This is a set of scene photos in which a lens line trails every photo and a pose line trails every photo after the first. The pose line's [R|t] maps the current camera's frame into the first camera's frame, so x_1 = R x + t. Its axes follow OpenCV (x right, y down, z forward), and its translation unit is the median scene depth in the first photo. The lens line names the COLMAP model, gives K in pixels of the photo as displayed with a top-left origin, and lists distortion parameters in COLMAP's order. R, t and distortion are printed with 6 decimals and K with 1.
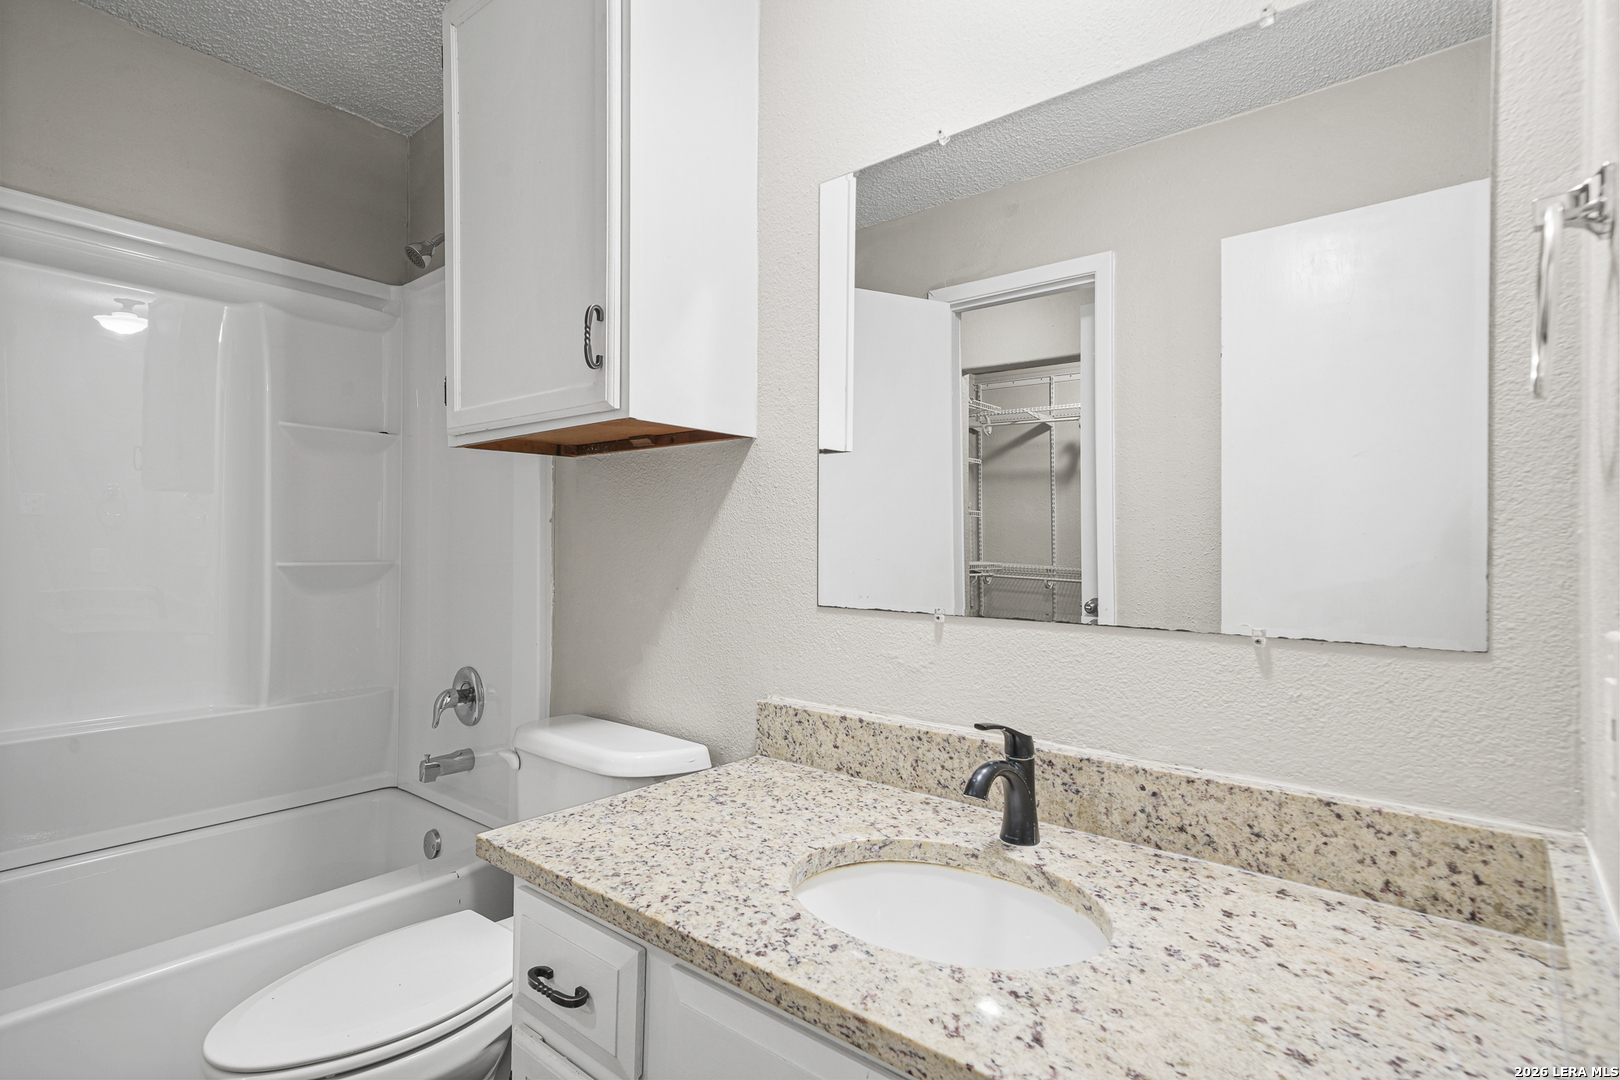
lens RADIAL K [[795.7, 0, 810.7], [0, 795.7, 546.5], [0, 0, 1]] dist [0.017025, 0.000375]
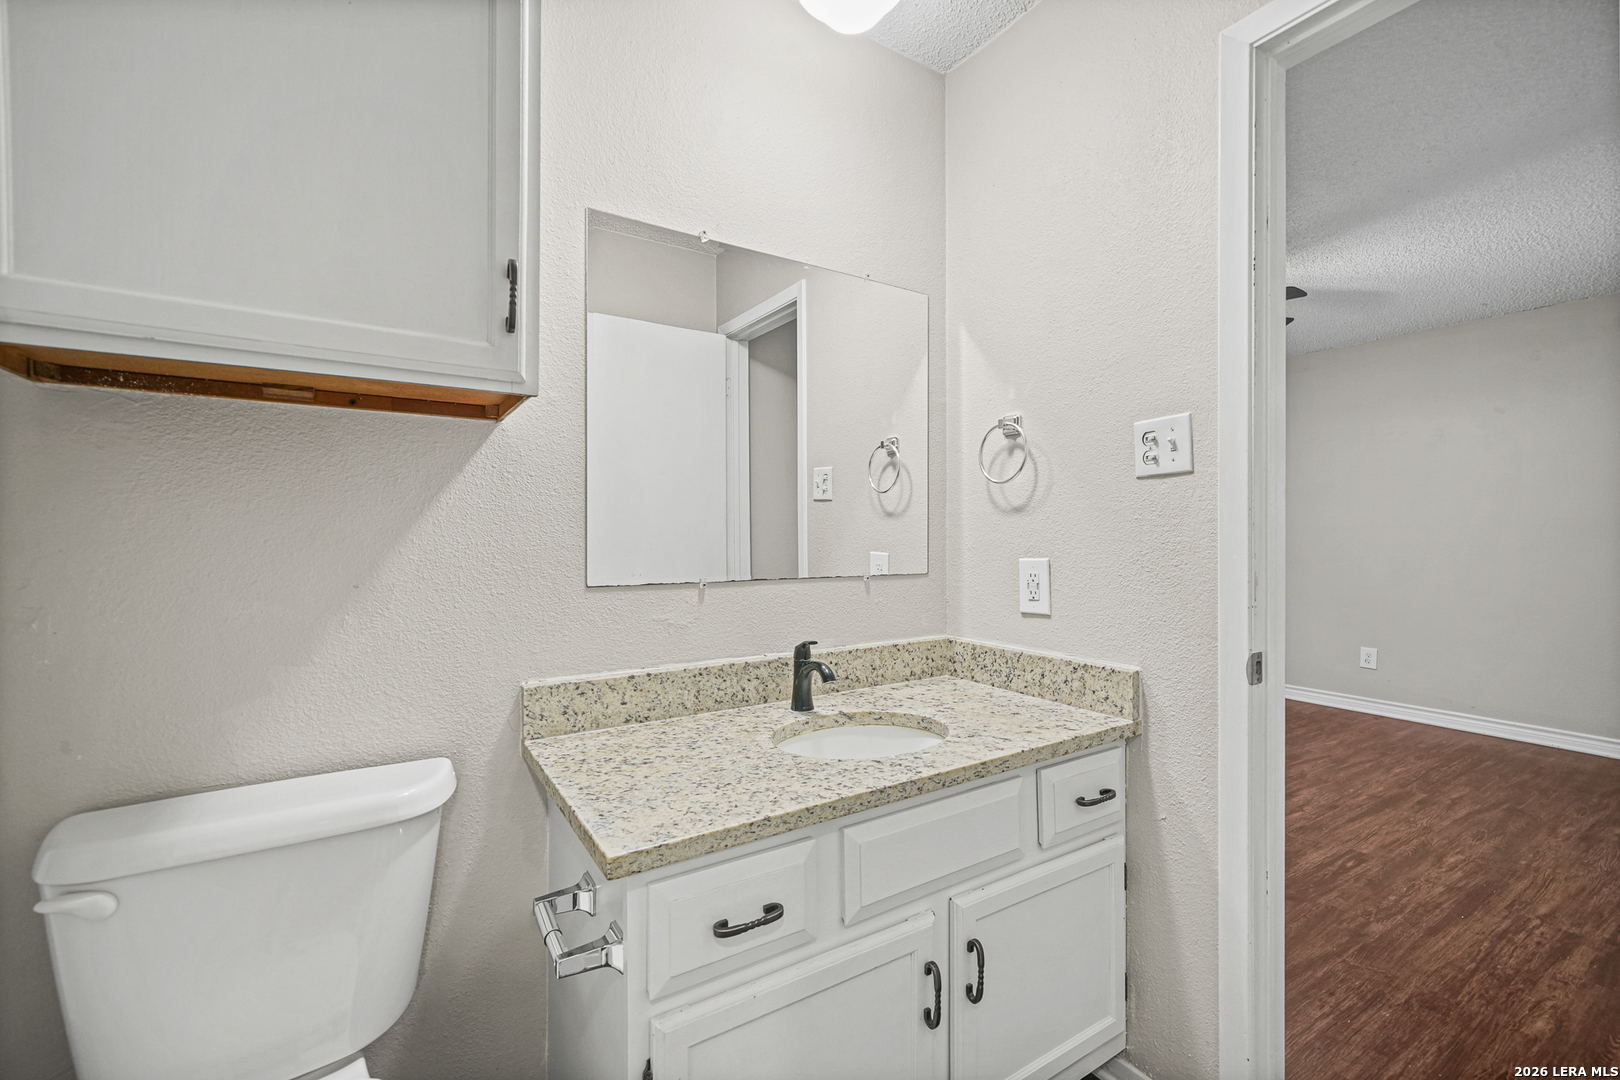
lens RADIAL K [[676.3, 0, 808.3], [0, 676.3, 542.8], [0, 0, 1]] dist [-0.000524, 0.003598]
pose [[0.303816, -0.018370, 0.952554, -0.955779], [0.000702, 0.999818, 0.019058, -0.006309], [-0.952731, -0.005122, 0.303773, 0.500016]]
